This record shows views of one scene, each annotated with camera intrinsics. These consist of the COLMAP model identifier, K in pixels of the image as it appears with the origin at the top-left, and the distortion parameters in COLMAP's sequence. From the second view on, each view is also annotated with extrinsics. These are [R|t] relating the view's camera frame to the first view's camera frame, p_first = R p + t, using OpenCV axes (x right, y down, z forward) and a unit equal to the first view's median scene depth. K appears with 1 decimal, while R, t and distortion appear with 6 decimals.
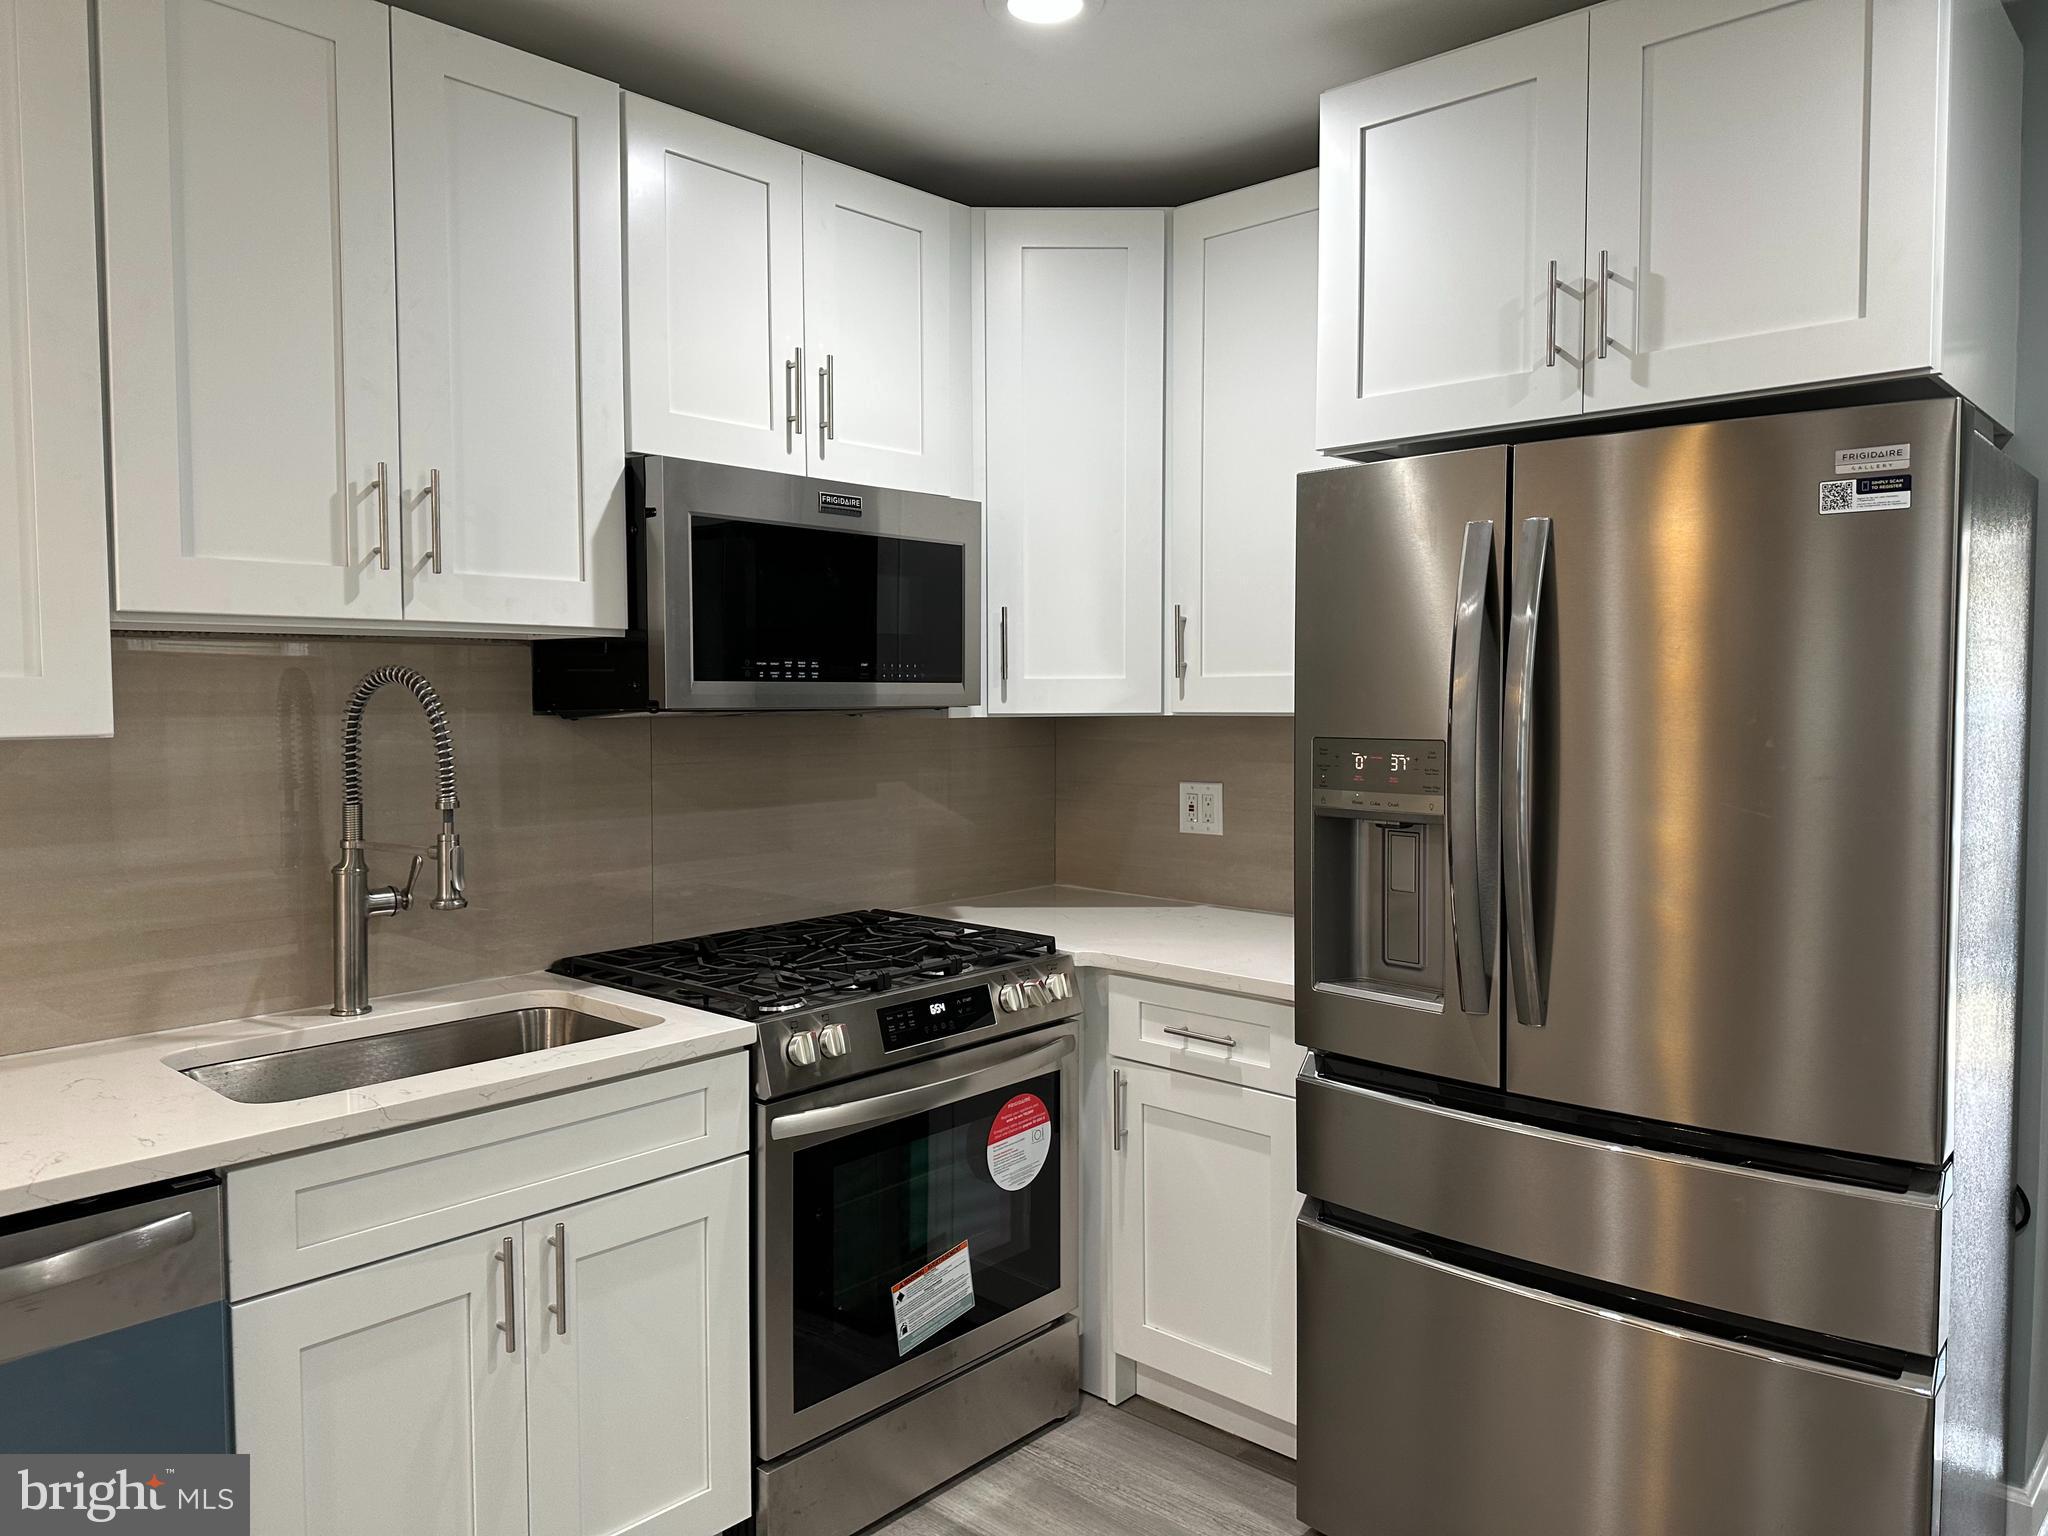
lens RADIAL K [[1429.9, 0, 1024.0], [0, 1429.9, 768.0], [0, 0, 1]] dist [0.149724, -0.172043]
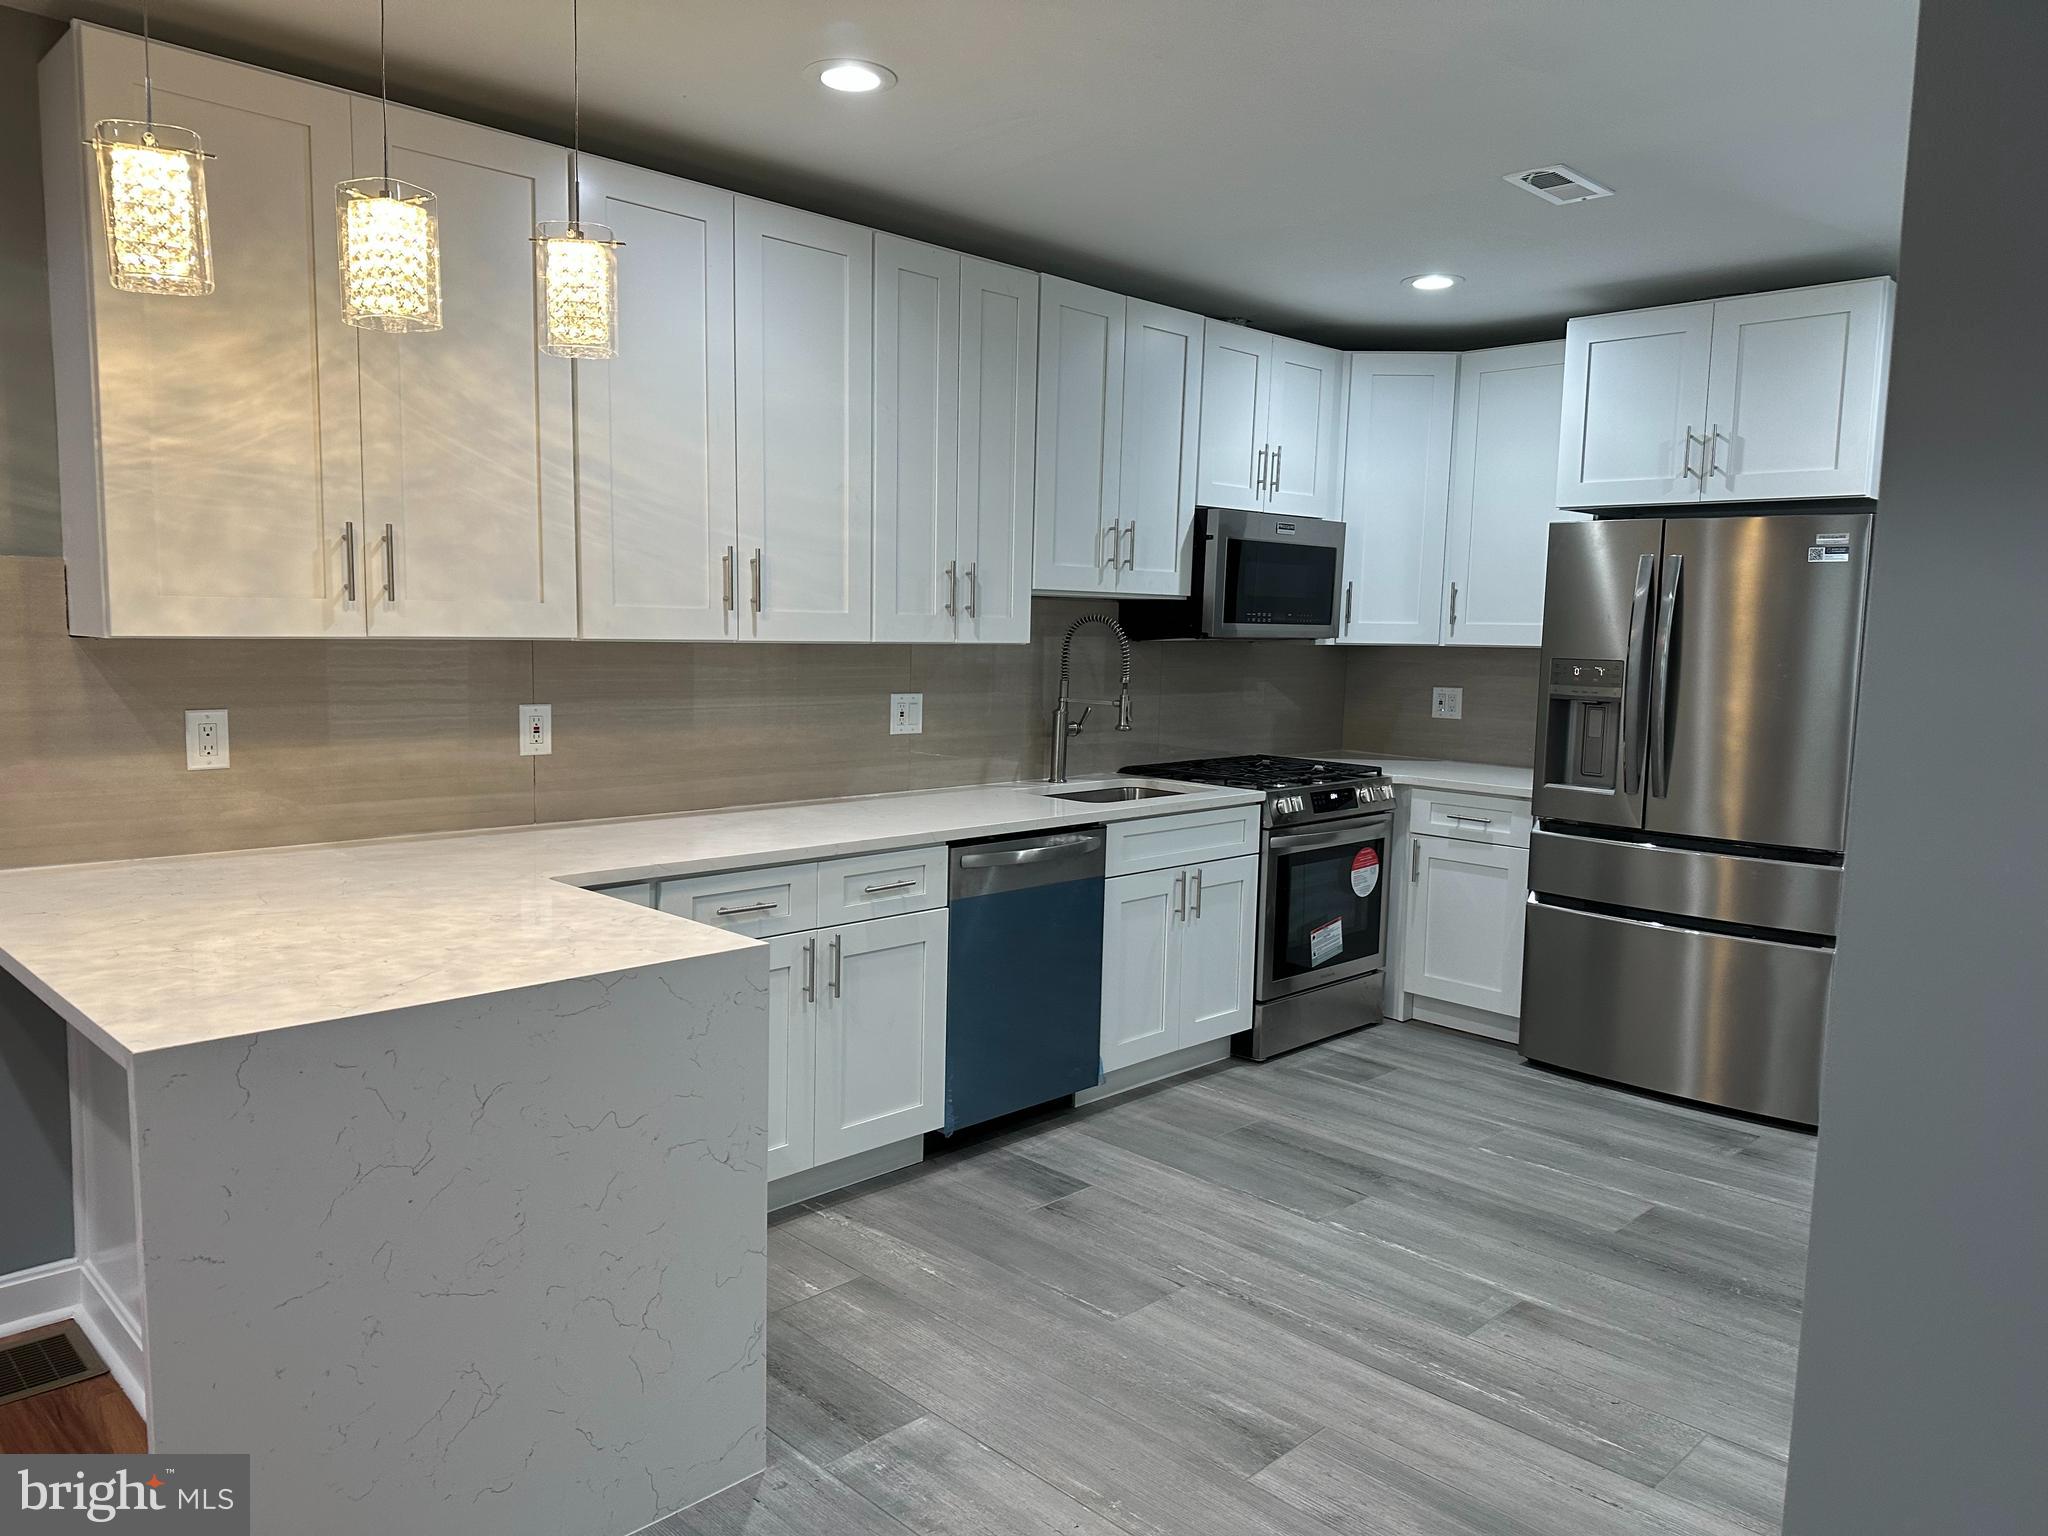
lens RADIAL K [[1429.9, 0, 1024.0], [0, 1429.9, 768.0], [0, 0, 1]] dist [0.149724, -0.172043]
pose [[0.998367, 0.031151, -0.047887, -0.403172], [-0.028650, 0.998234, 0.052048, 0.043472], [0.049423, -0.050591, 0.997496, -0.990786]]
